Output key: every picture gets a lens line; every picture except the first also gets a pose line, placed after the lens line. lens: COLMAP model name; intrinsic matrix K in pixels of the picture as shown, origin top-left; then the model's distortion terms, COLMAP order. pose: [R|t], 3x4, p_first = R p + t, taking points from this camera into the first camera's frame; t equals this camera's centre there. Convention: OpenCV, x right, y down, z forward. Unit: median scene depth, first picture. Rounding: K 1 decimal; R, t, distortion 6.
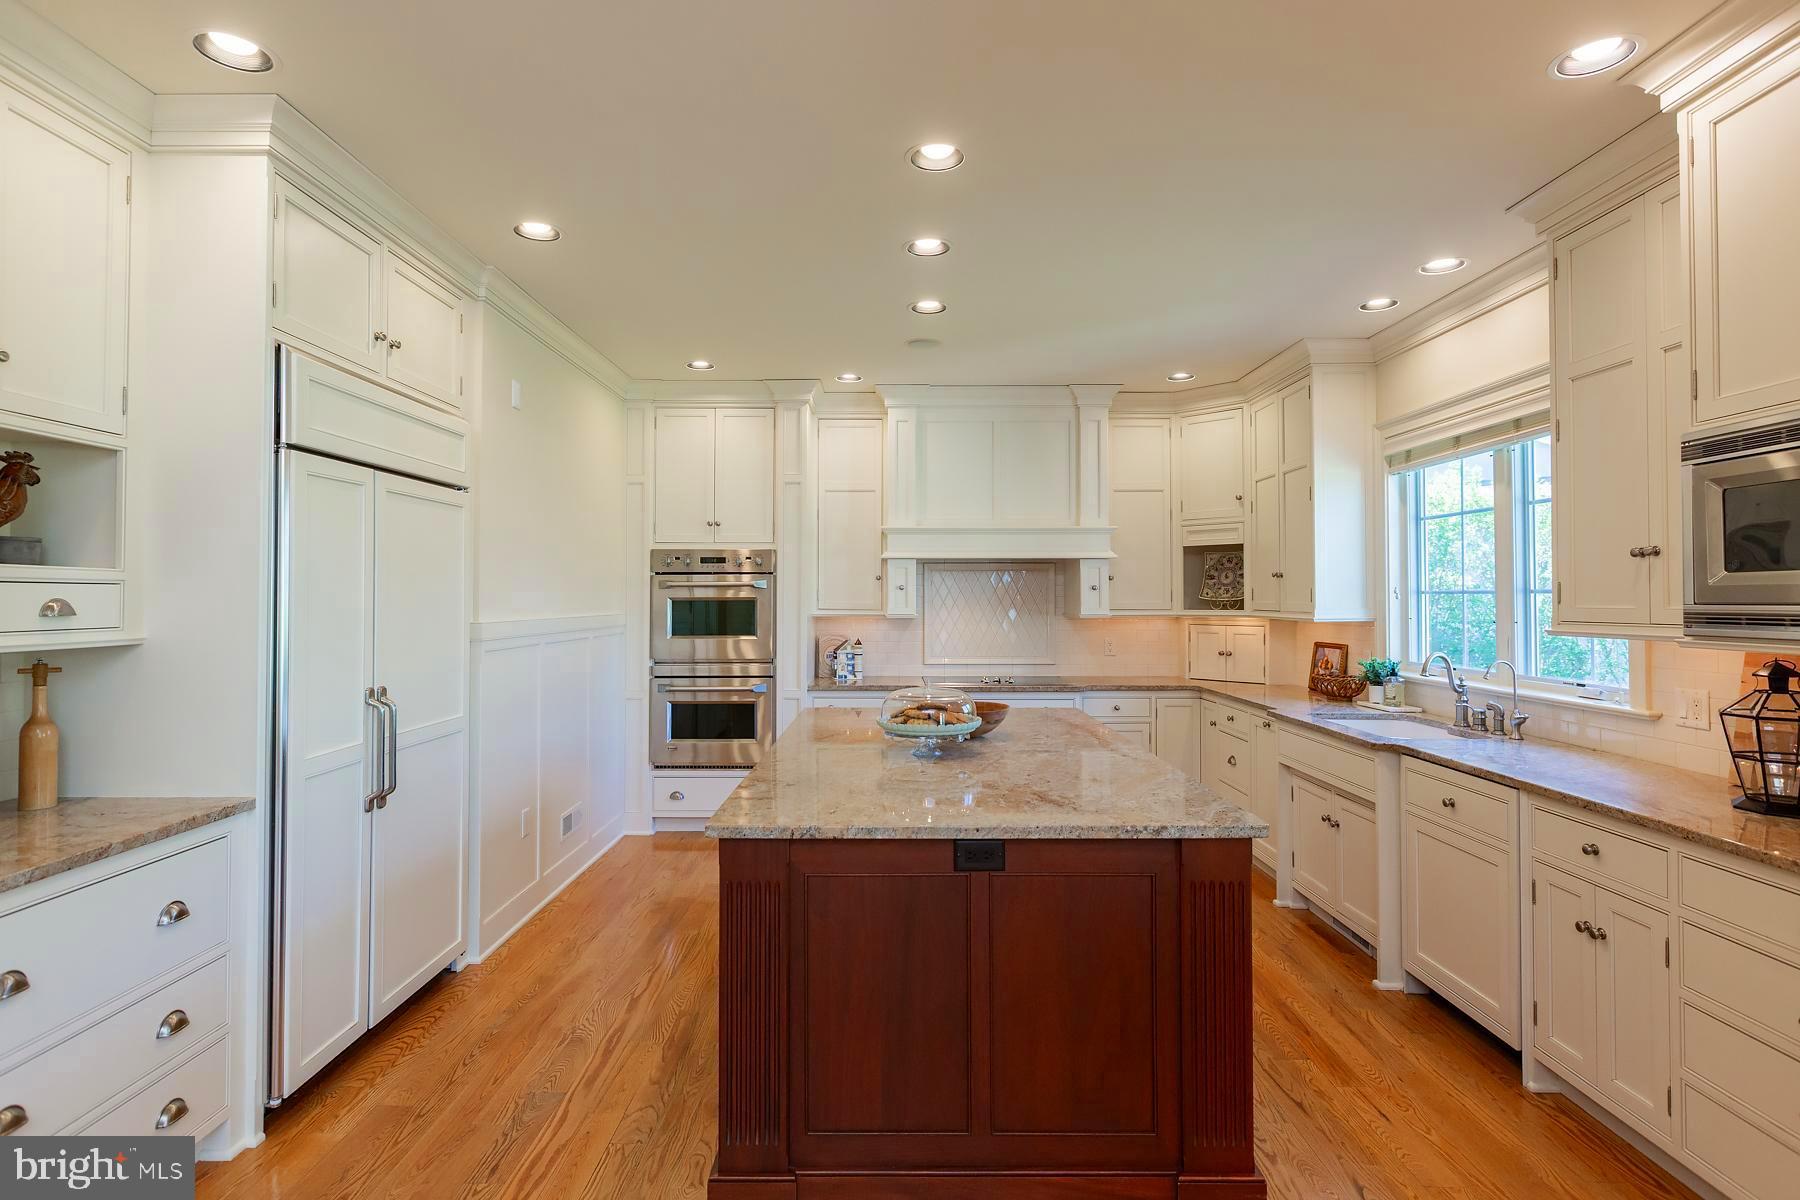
lens RADIAL K [[899.2, 0, 888.3], [0, 899.2, 585.2], [0, 0, 1]] dist [0.000229, -0.002010]
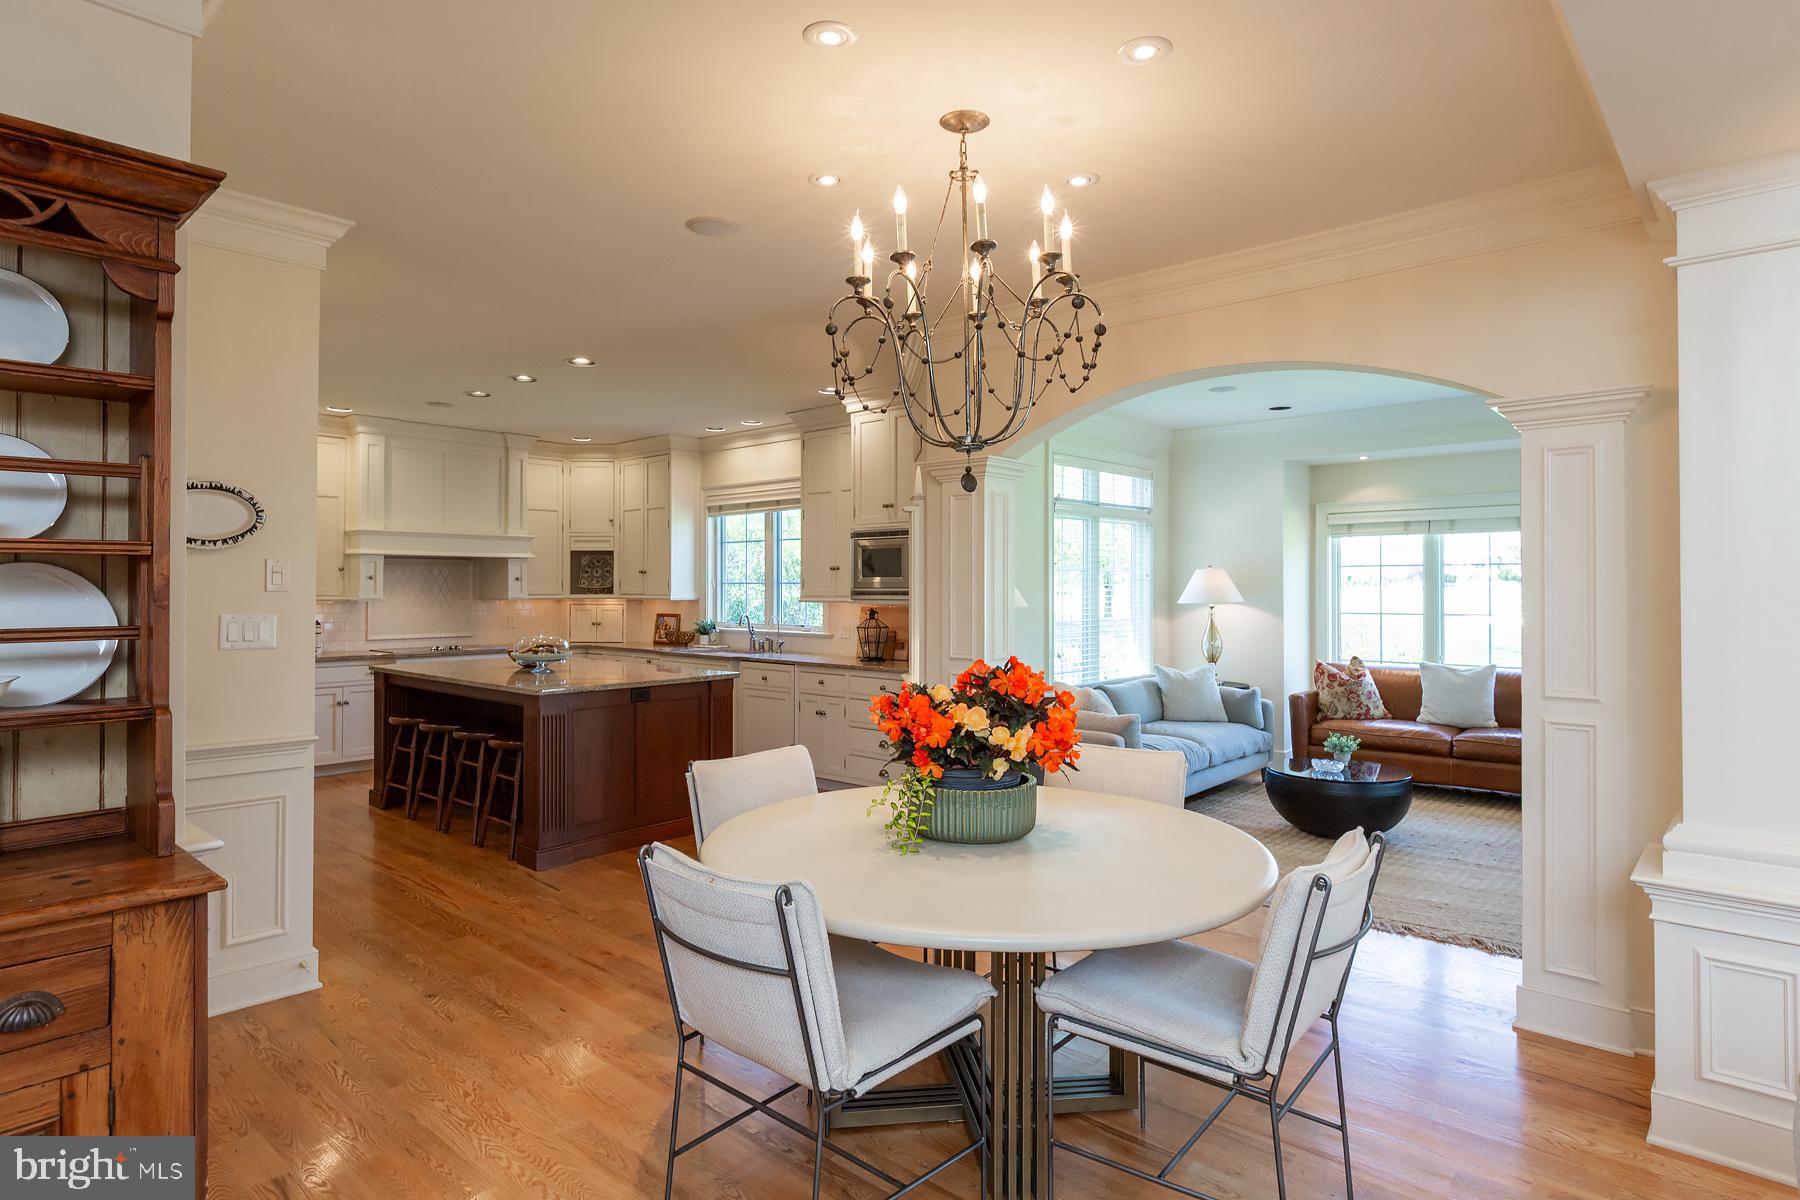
lens RADIAL K [[974.9, 0, 898.4], [0, 974.9, 573.7], [0, 0, 1]] dist [-0.000200, 0.000640]
pose [[0.659409, 0.011119, 0.751702, -0.602923], [-0.010626, 0.999929, -0.005469, -0.003813], [-0.751709, -0.004381, 0.659480, -0.519214]]
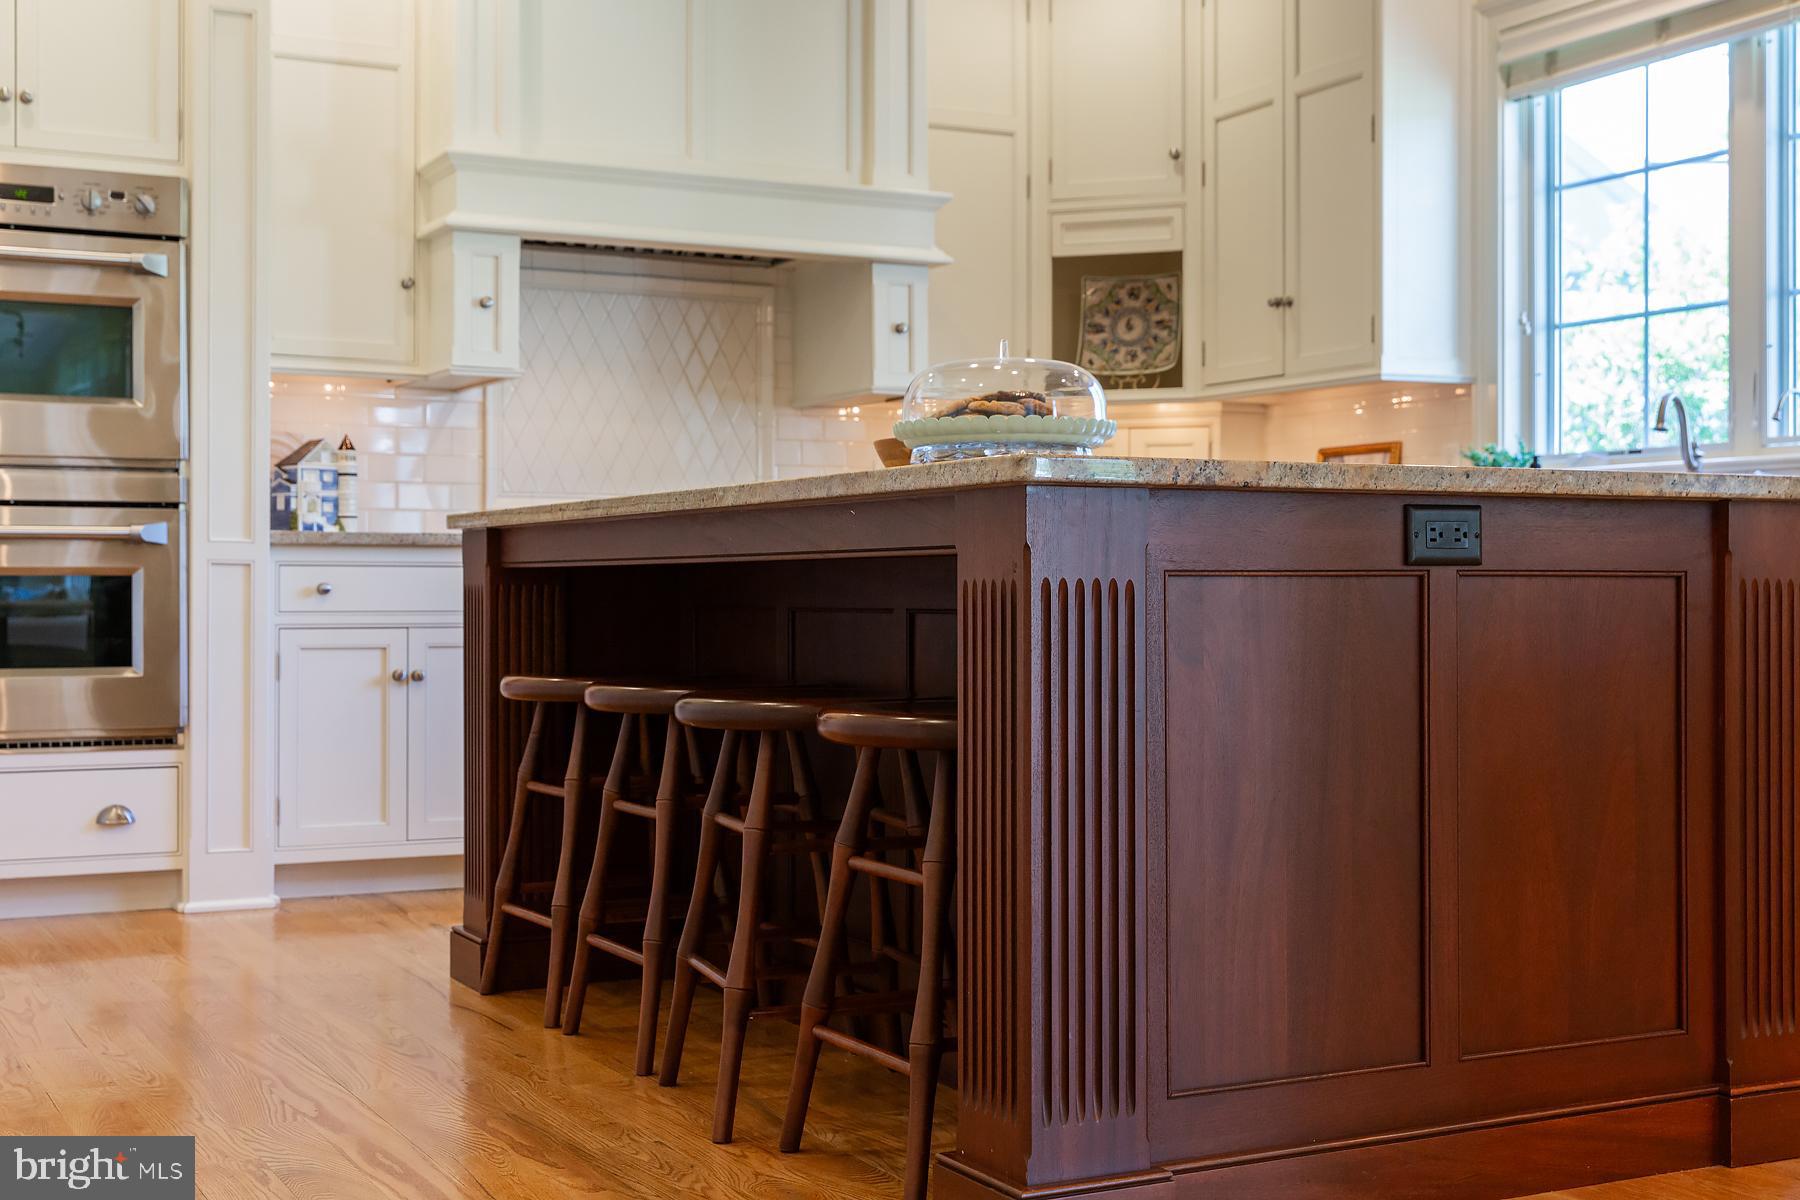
lens RADIAL K [[2284.8, 0, 901.2], [0, 2284.8, 602.7], [0, 0, 1]] dist [-0.001739, 0.000000]
pose [[0.883366, -0.001713, 0.468680, -0.353637], [-0.006568, 0.999850, 0.016035, 0.140563], [-0.468637, -0.017243, 0.883222, -0.014102]]
